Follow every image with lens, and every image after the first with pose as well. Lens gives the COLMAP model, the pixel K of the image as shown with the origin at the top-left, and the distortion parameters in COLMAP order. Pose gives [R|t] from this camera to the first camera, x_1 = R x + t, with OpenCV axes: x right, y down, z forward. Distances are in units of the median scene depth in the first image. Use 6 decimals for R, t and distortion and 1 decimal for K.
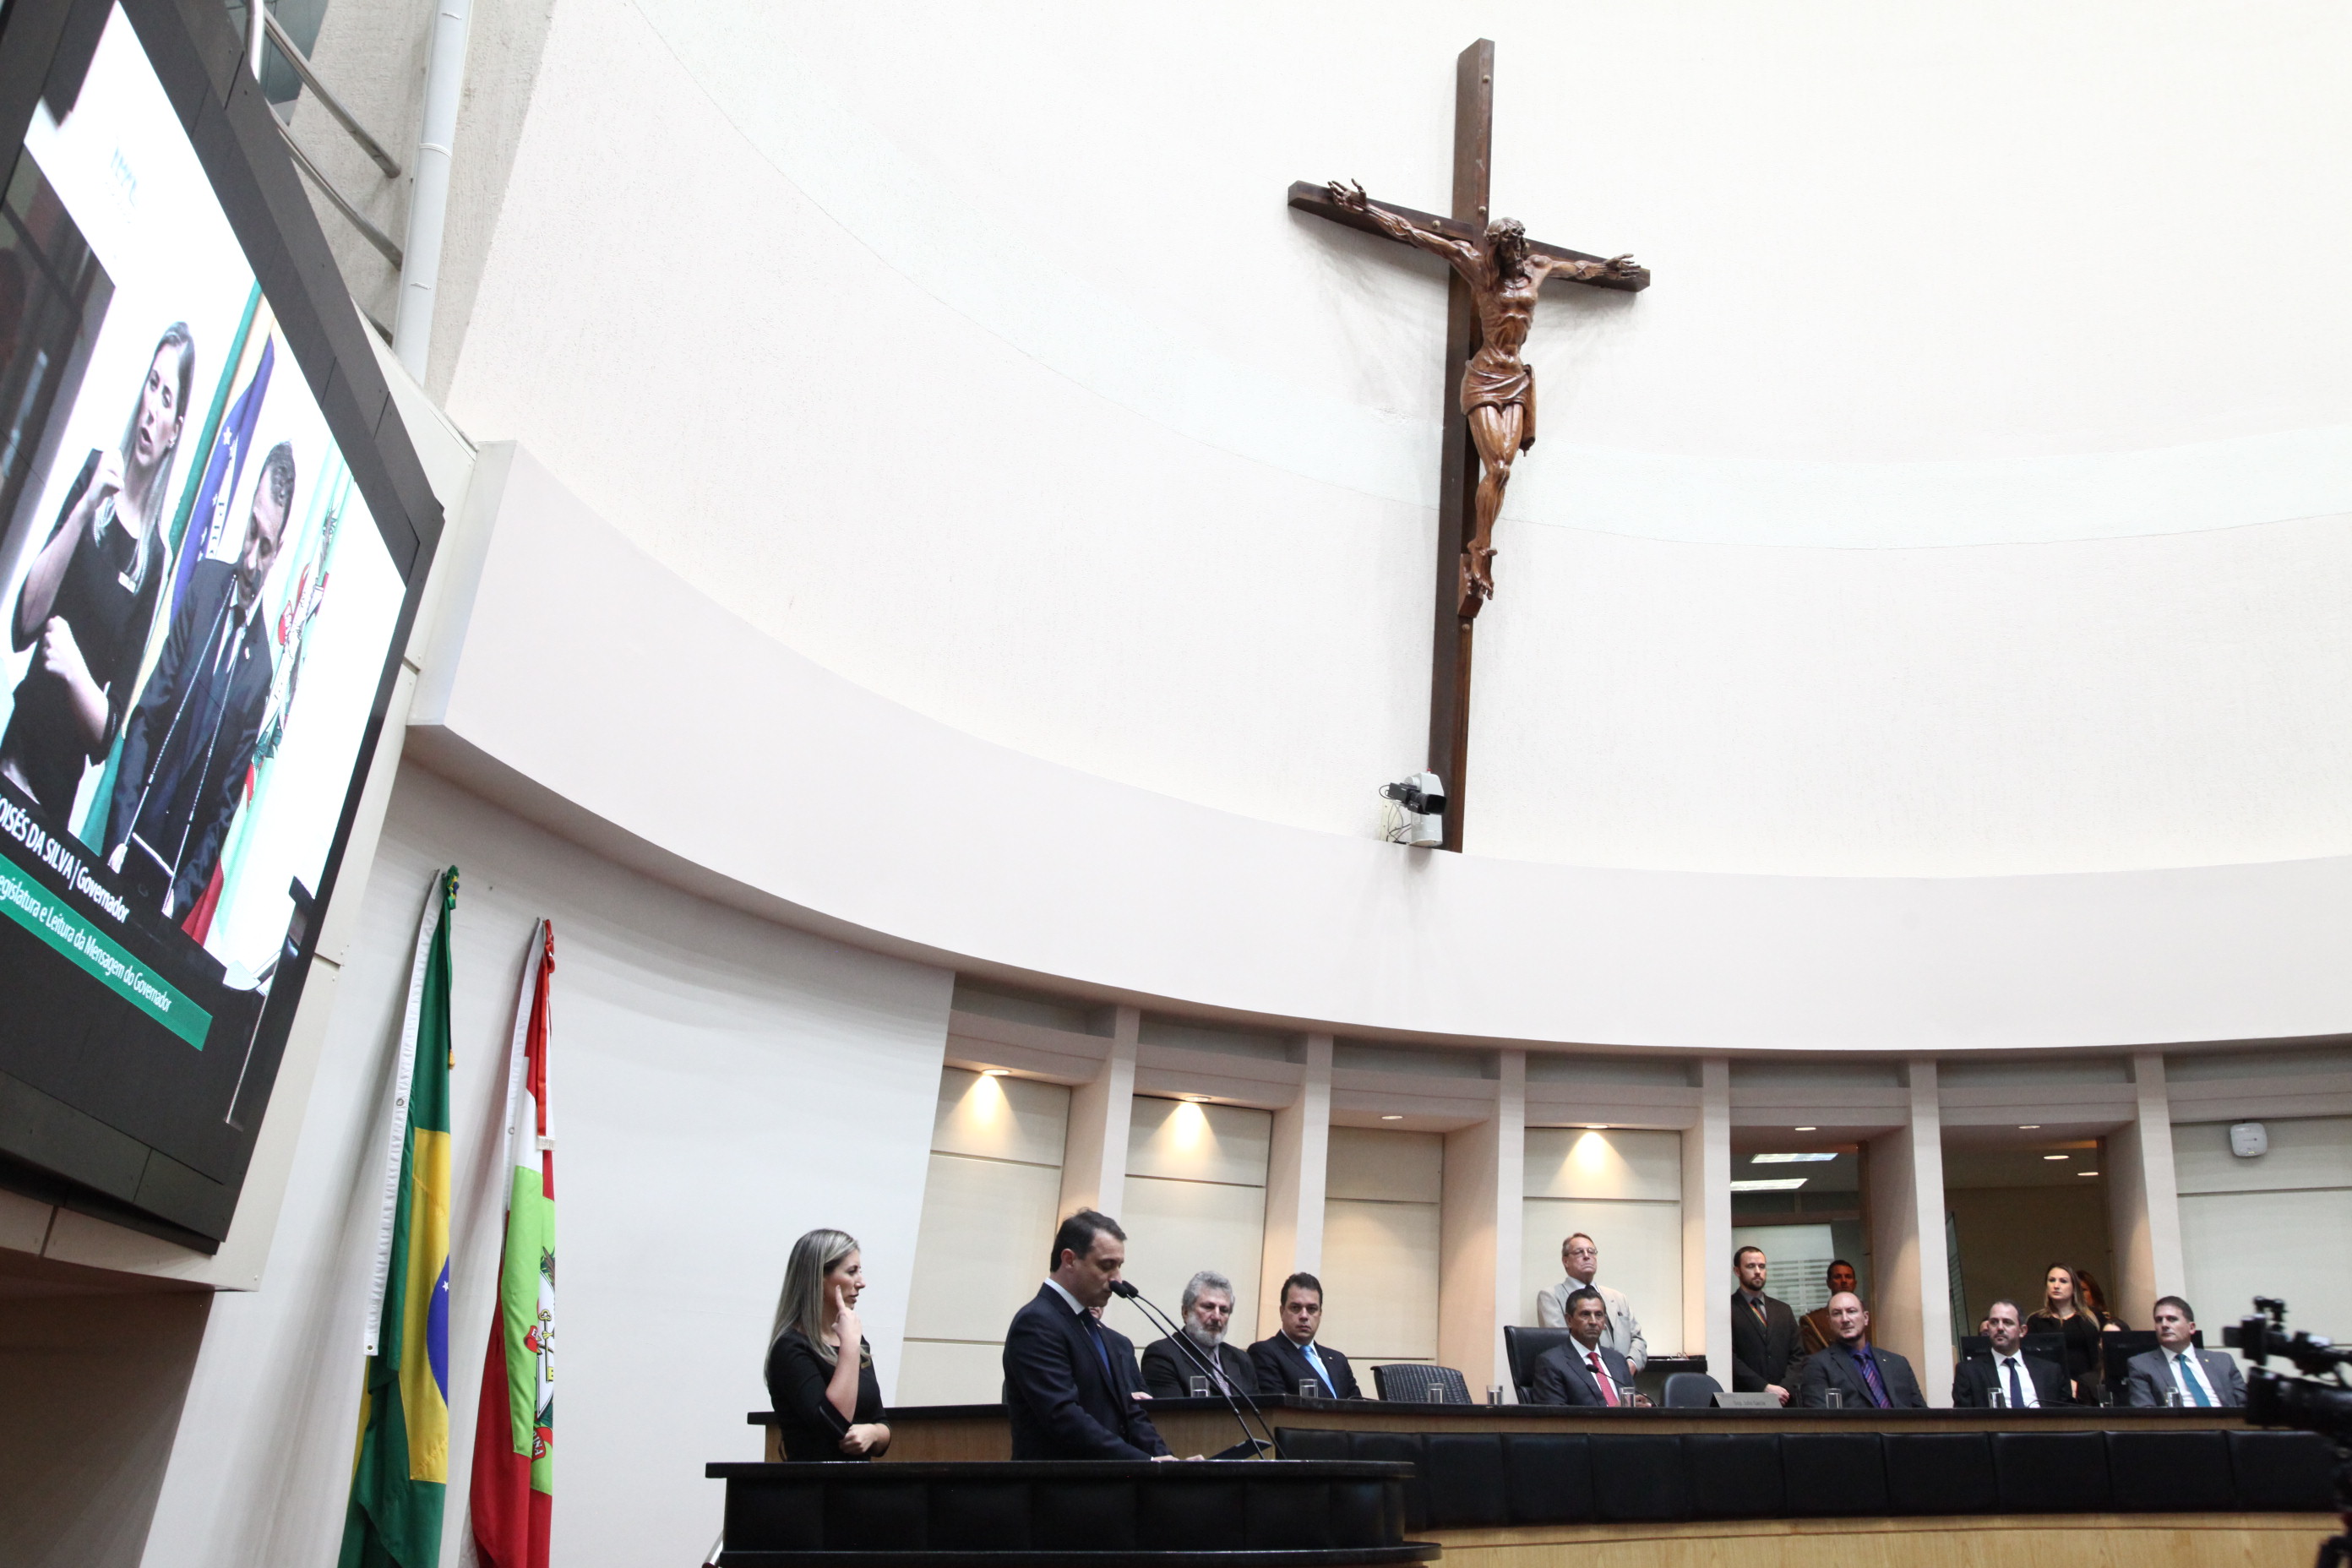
lens RADIAL K [[2265.1, 0, 1186.4], [0, 2265.1, 780.0], [0, 0, 1]] dist [0.023411, 0.000000]
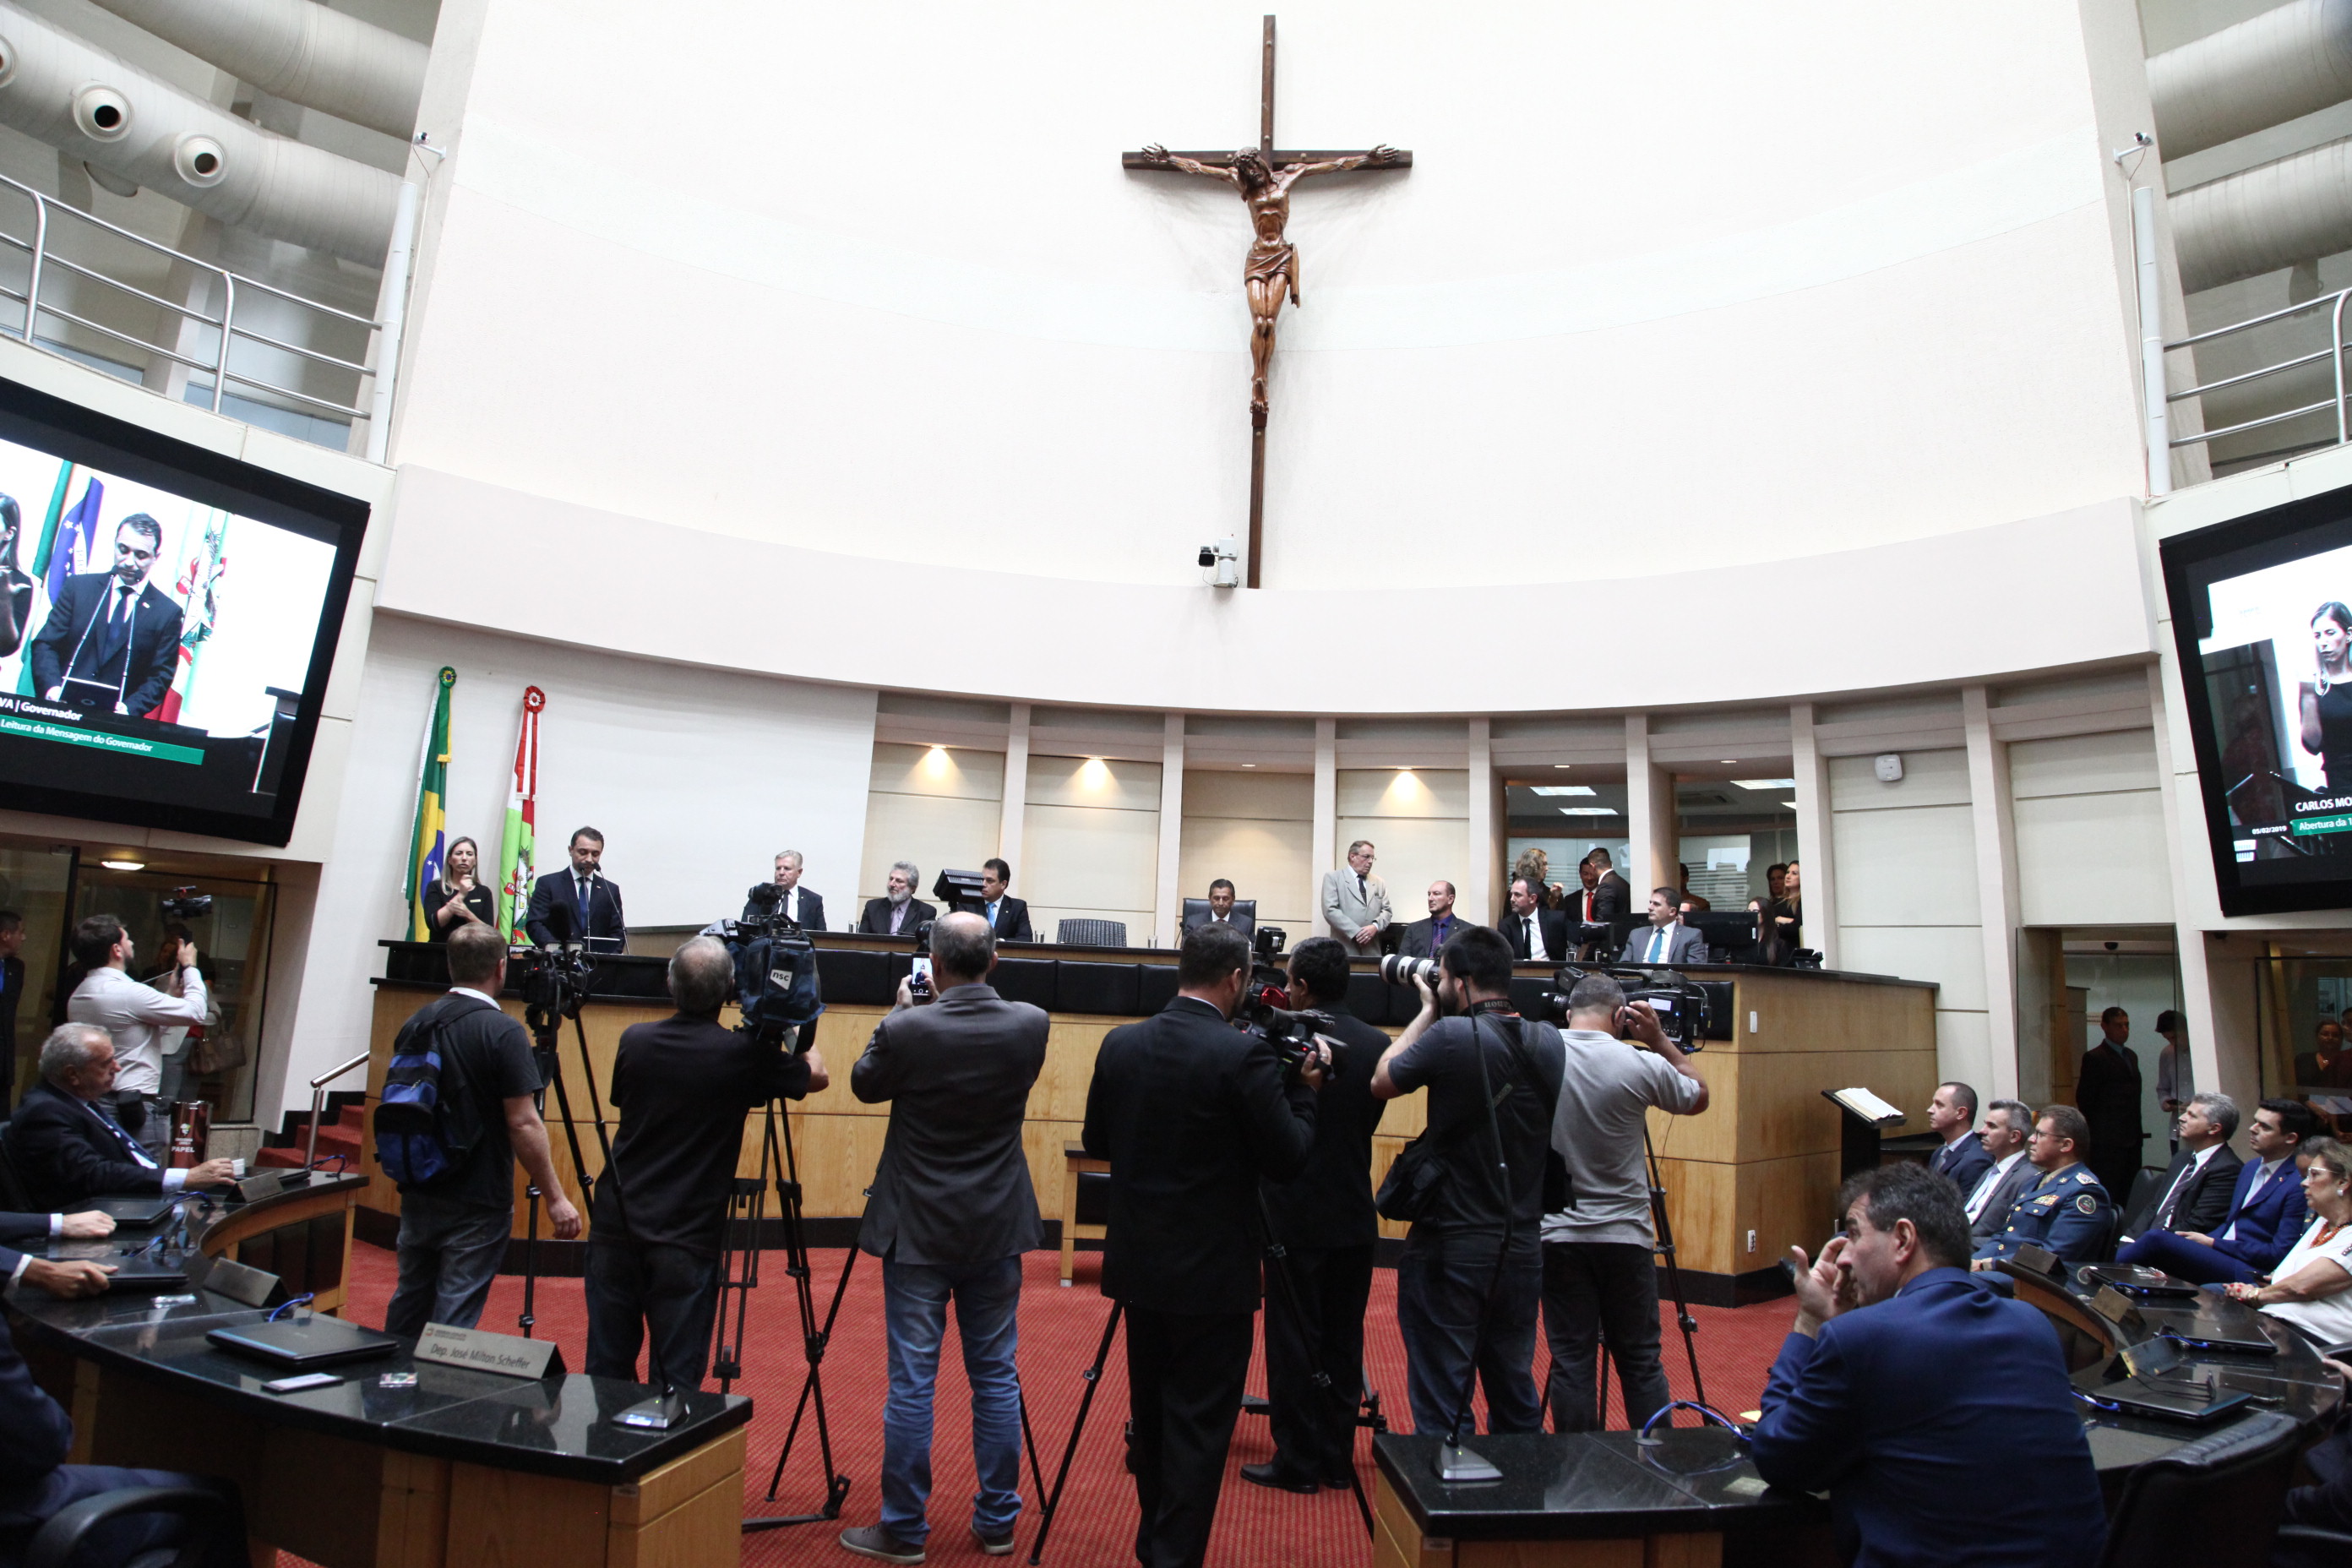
lens RADIAL K [[1645.4, 0, 1167.2], [0, 1645.4, 780.6], [0, 0, 1]] dist [-0.094600, 0.050484]
pose [[0.854774, -0.015805, -0.518760, 0.624300], [0.099749, 0.985905, 0.134322, 0.004766], [0.509325, -0.166561, 0.844302, 0.038920]]
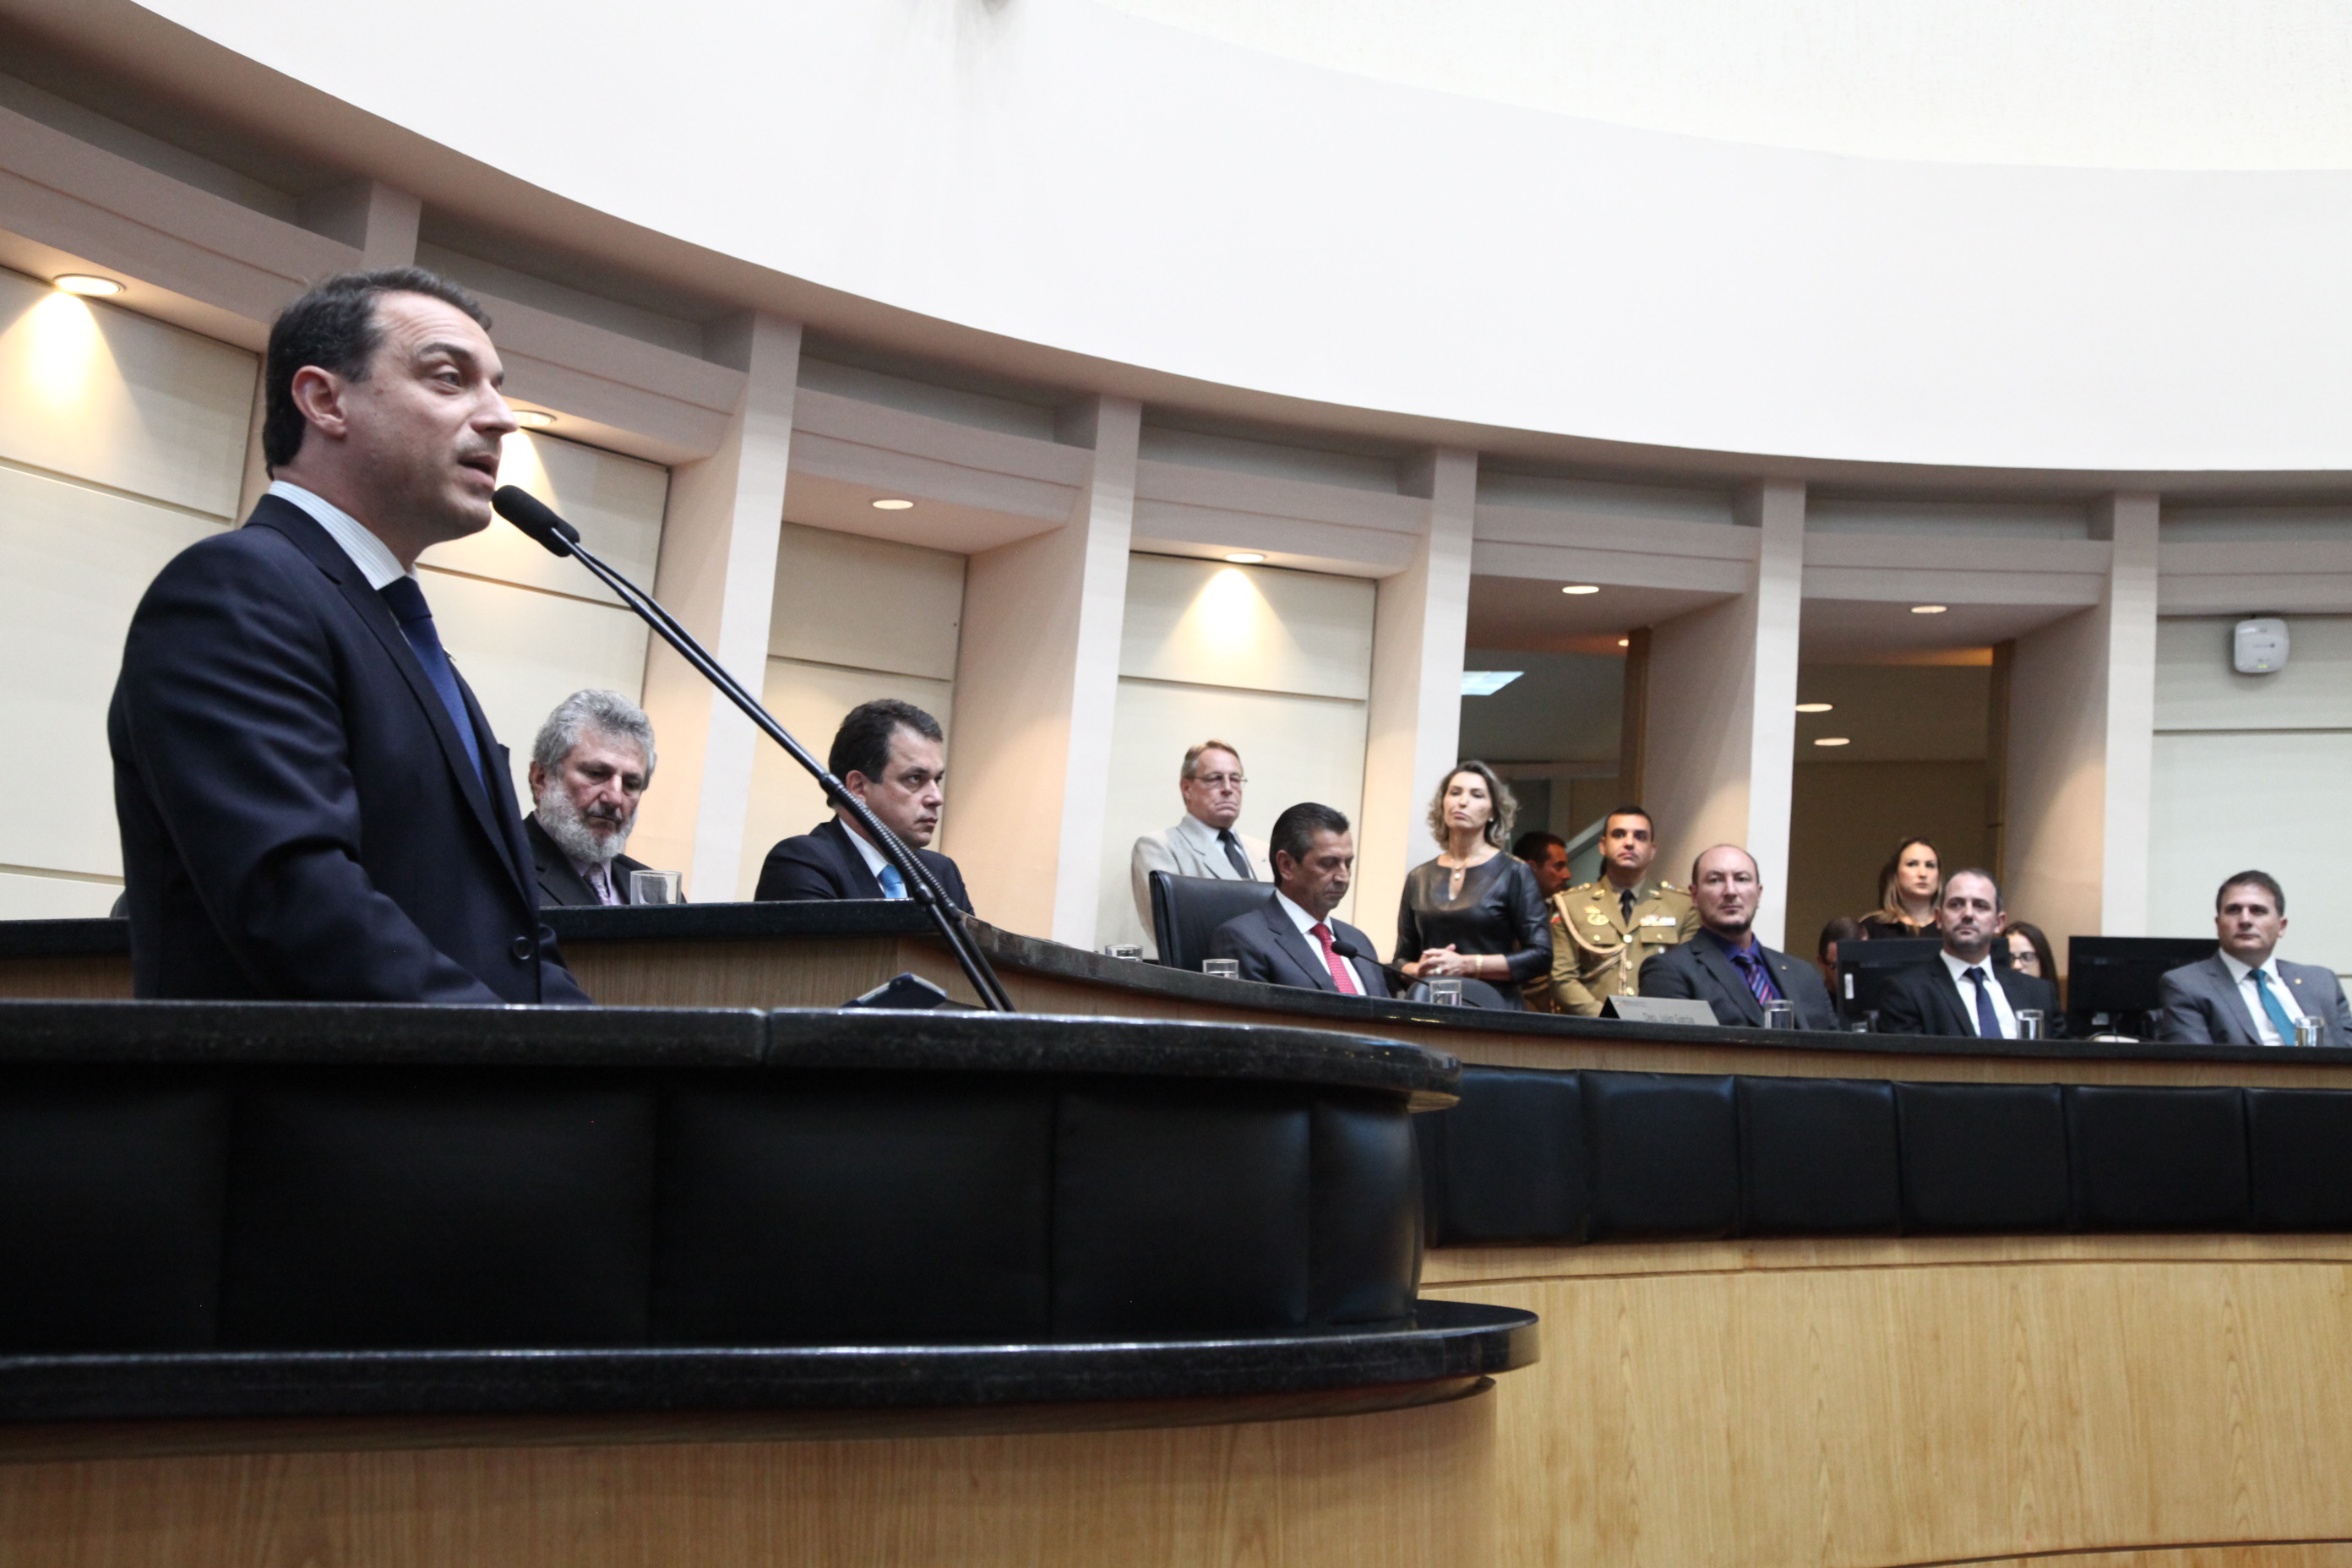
lens RADIAL K [[2967.1, 0, 1152.6], [0, 2967.1, 784.1], [0, 0, 1]] dist [0.116291, 0.000000]
pose [[0.965434, 0.044570, 0.256808, -0.025997], [-0.085842, 0.984673, 0.151820, 0.103866], [-0.246105, -0.168618, 0.954463, 0.318368]]
